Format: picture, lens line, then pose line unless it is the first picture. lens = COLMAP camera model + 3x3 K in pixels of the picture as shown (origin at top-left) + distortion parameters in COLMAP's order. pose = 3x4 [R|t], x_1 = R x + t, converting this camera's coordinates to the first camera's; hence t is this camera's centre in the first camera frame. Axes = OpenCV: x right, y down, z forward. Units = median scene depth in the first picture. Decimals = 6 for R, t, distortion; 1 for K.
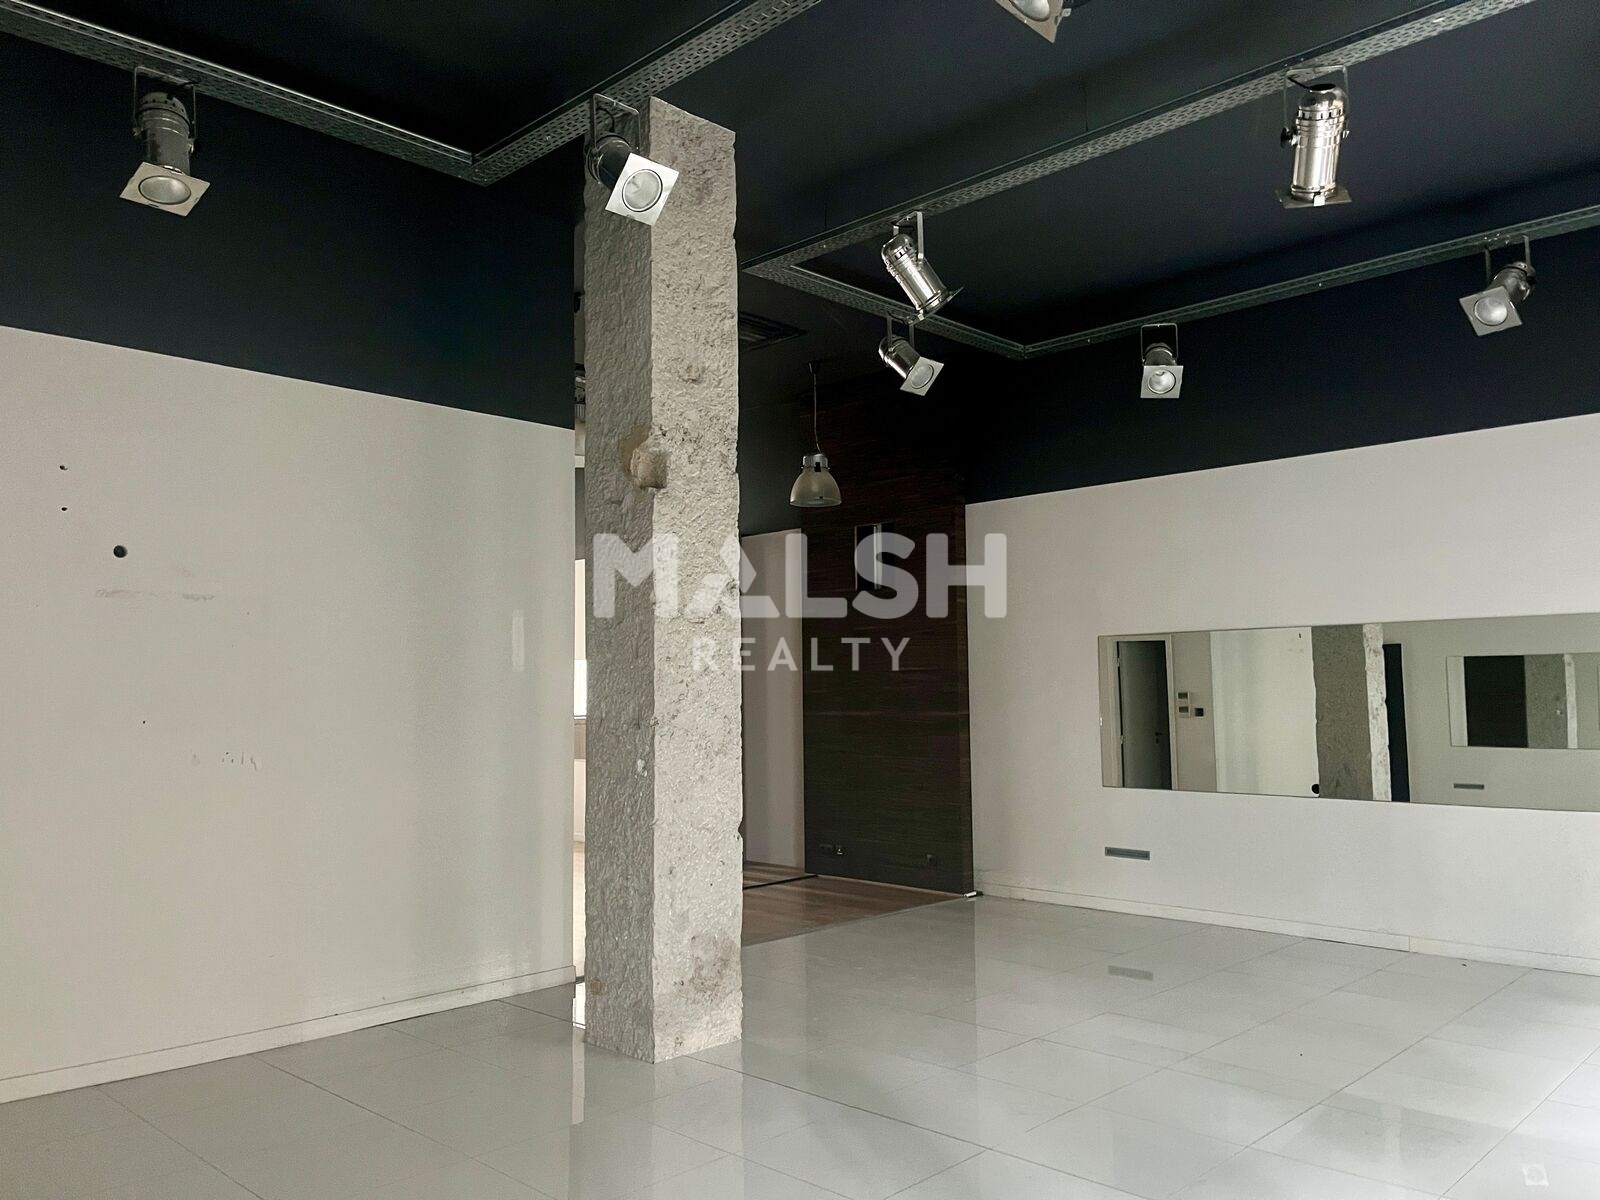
lens RADIAL K [[1203.7, 0, 799.9], [0, 1203.7, 595.5], [0, 0, 1]] dist [0.007511, 0.001211]
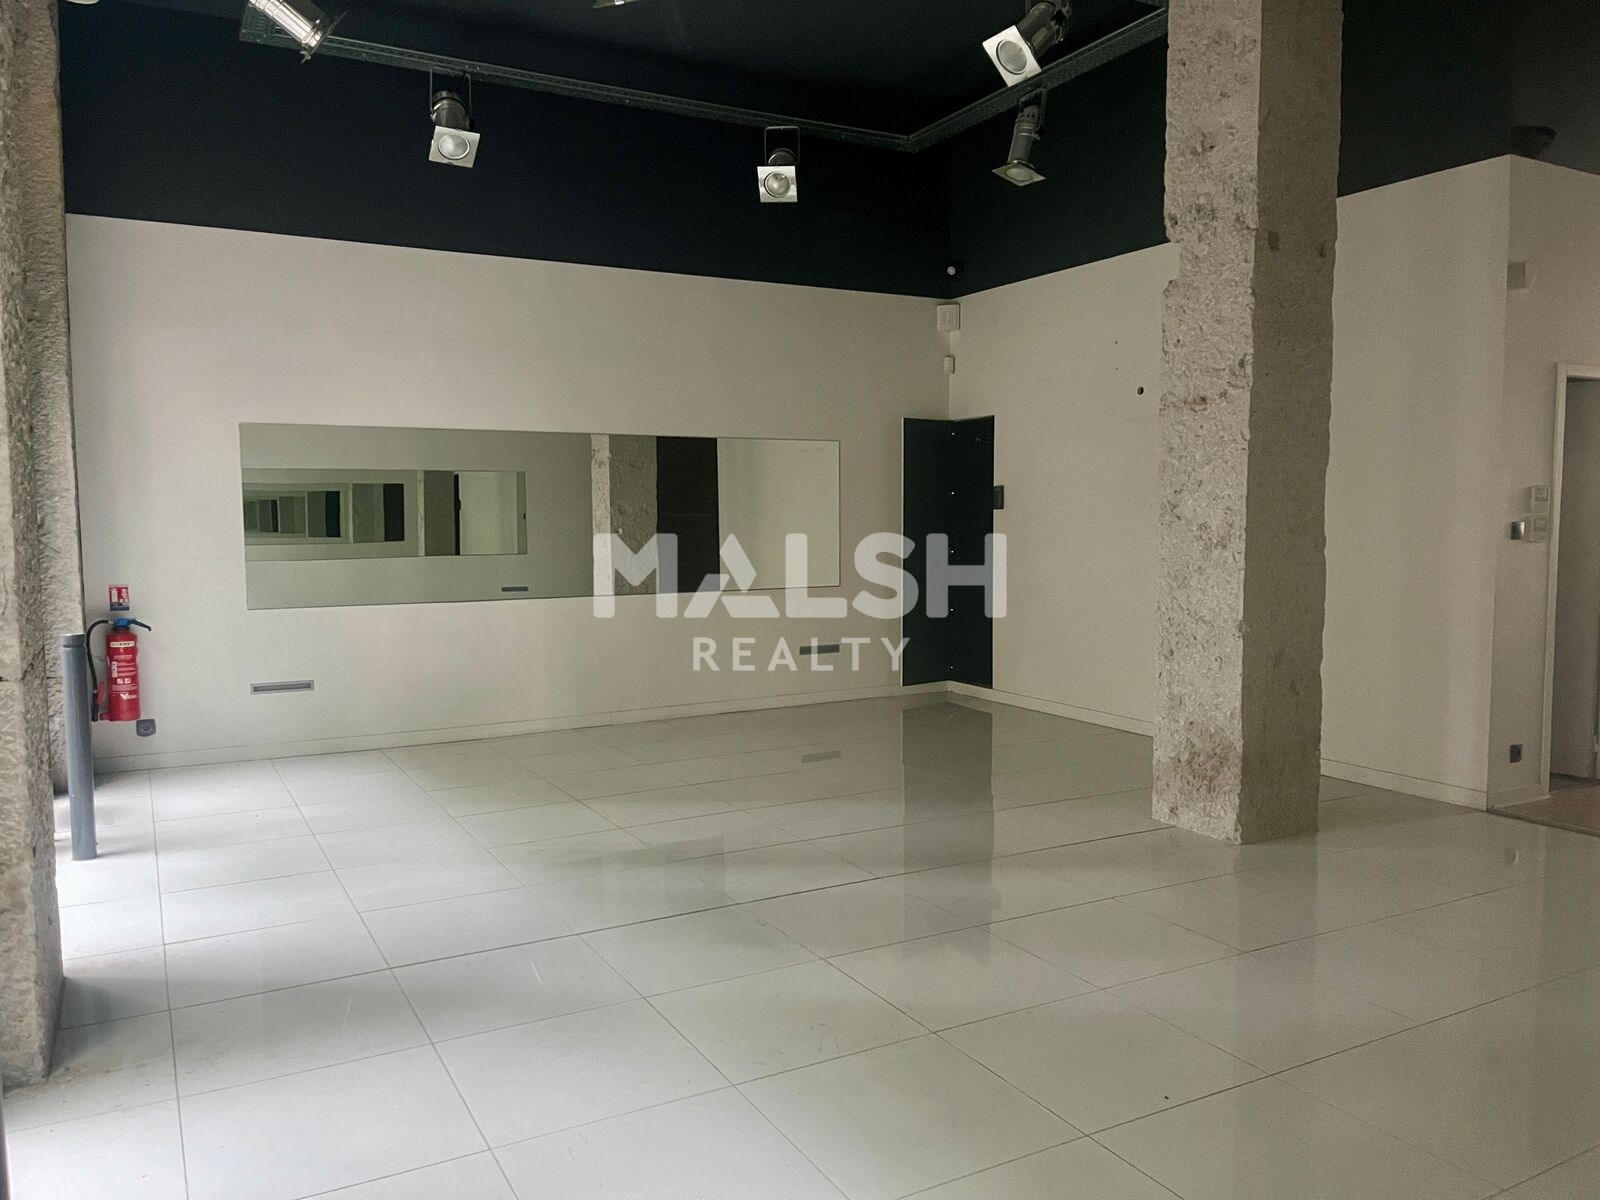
lens RADIAL K [[1203.7, 0, 801.3], [0, 1203.7, 602.0], [0, 0, 1]] dist [0.007511, 0.001211]
pose [[-0.296062, 0.089021, -0.951011, 0.951135], [0.090574, 0.993778, 0.064827, 0.084455], [0.950865, -0.066944, -0.302283, 0.980999]]
